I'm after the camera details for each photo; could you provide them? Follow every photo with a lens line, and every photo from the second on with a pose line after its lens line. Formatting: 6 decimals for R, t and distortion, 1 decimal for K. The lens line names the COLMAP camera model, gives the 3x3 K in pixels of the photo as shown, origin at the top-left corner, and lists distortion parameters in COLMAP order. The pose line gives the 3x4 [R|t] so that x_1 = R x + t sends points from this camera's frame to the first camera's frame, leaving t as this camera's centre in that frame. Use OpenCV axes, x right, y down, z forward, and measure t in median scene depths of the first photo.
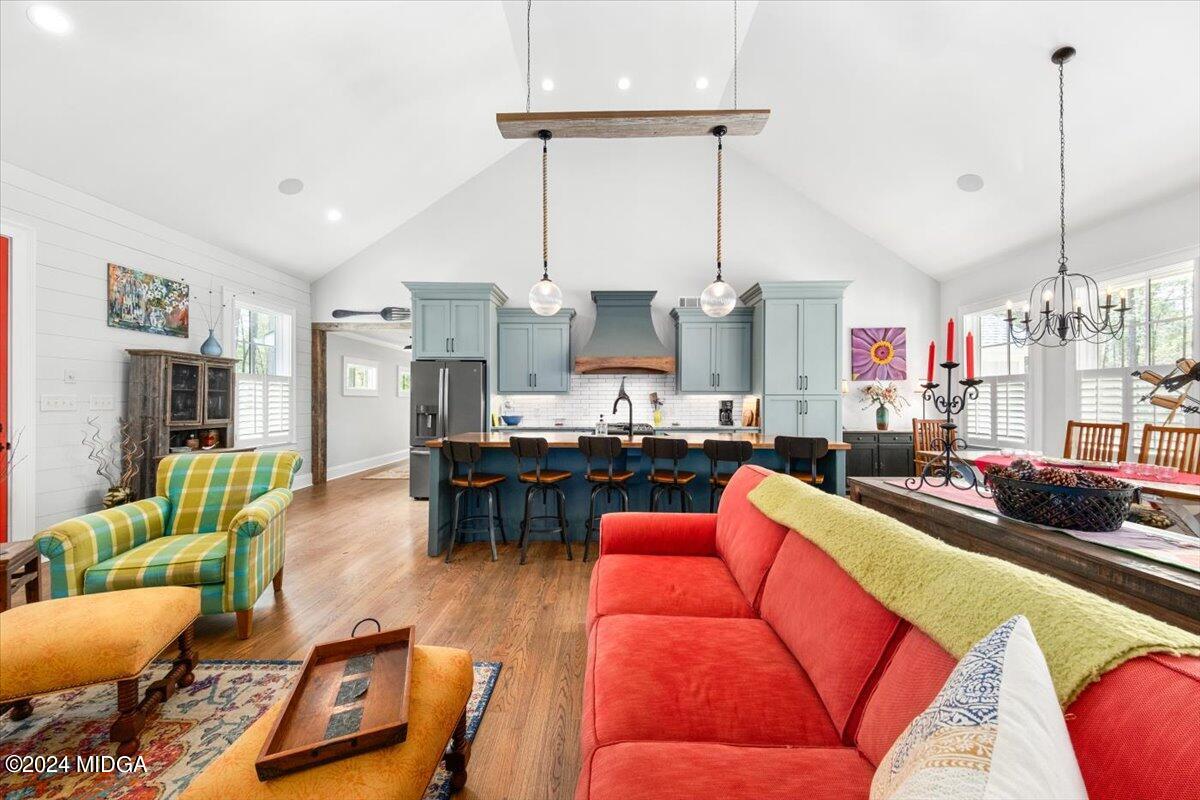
lens RADIAL K [[411.4, 0, 600.0], [0, 411.4, 400.0], [0, 0, 1]] dist [-0.000708, -0.002298]
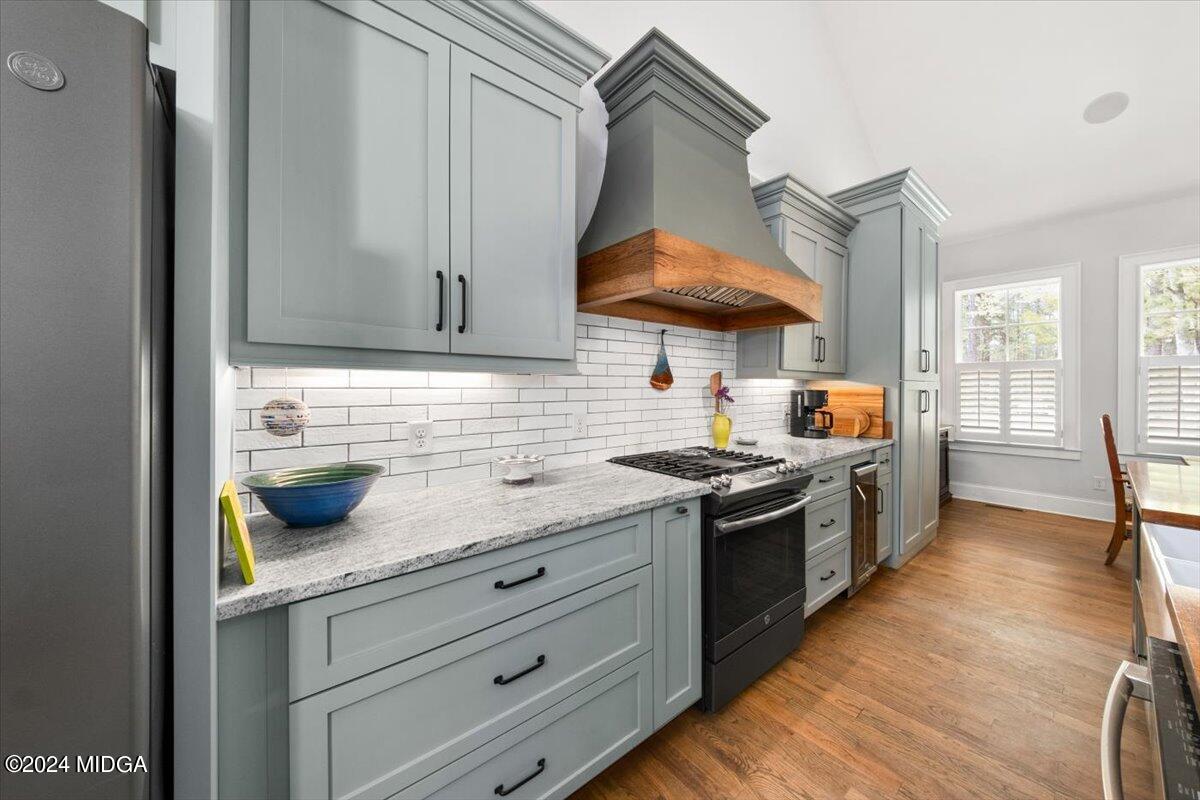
lens RADIAL K [[411.4, 0, 600.0], [0, 411.4, 400.0], [0, 0, 1]] dist [-0.000708, -0.002298]
pose [[0.768044, -0.017240, 0.640164, -0.244224], [0.000605, 0.999657, 0.026196, -0.000443], [-0.640396, -0.019732, 0.767791, 0.758308]]
